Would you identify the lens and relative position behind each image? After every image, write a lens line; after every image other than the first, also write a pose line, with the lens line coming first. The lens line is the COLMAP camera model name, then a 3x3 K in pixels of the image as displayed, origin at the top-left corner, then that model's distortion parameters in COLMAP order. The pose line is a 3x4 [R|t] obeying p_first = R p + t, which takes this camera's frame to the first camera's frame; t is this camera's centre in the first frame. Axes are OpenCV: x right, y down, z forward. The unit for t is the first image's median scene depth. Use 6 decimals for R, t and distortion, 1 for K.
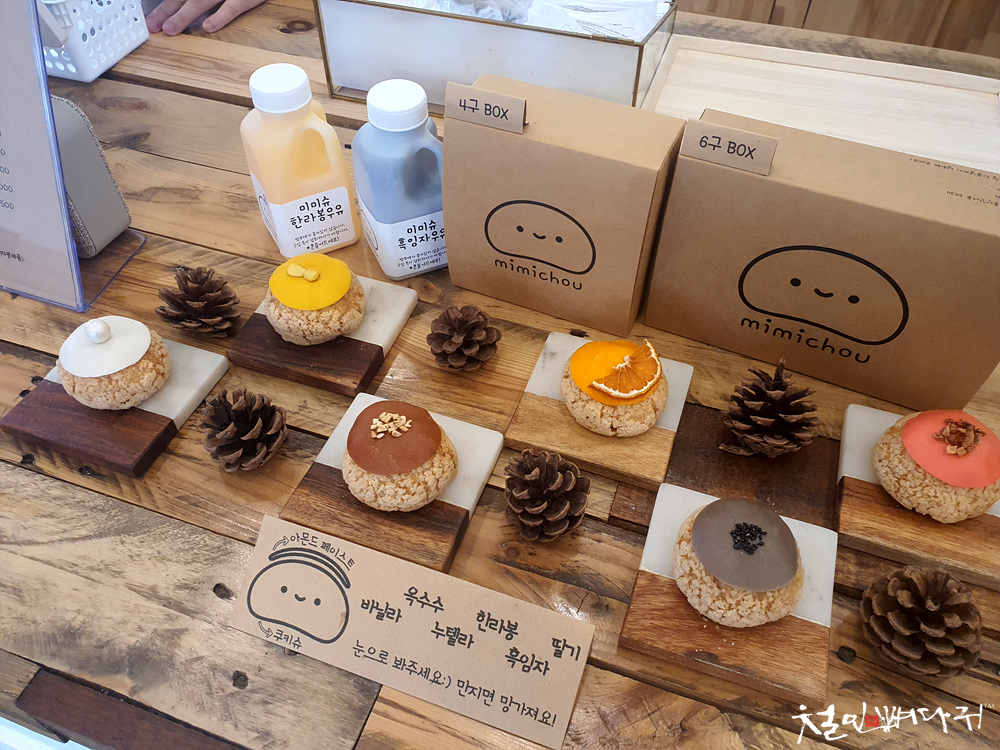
lens RADIAL K [[744.4, 0, 500.0], [0, 744.4, 375.0], [0, 0, 1]] dist [-0.001820, -0.008536]
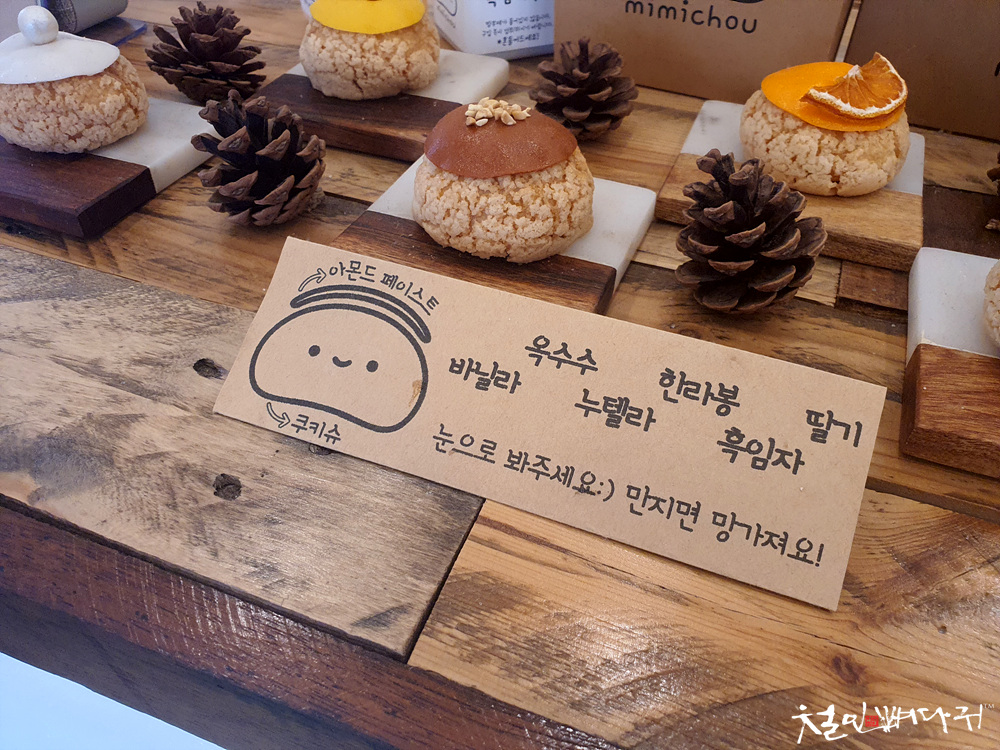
lens RADIAL K [[773.7, 0, 500.0], [0, 773.7, 375.0], [0, 0, 1]] dist [0.001111, -0.011548]
pose [[0.999284, 0.027548, -0.025933, -0.131806], [-0.030224, 0.993558, -0.109220, 0.378778], [0.022758, 0.109925, 0.993679, 0.414463]]
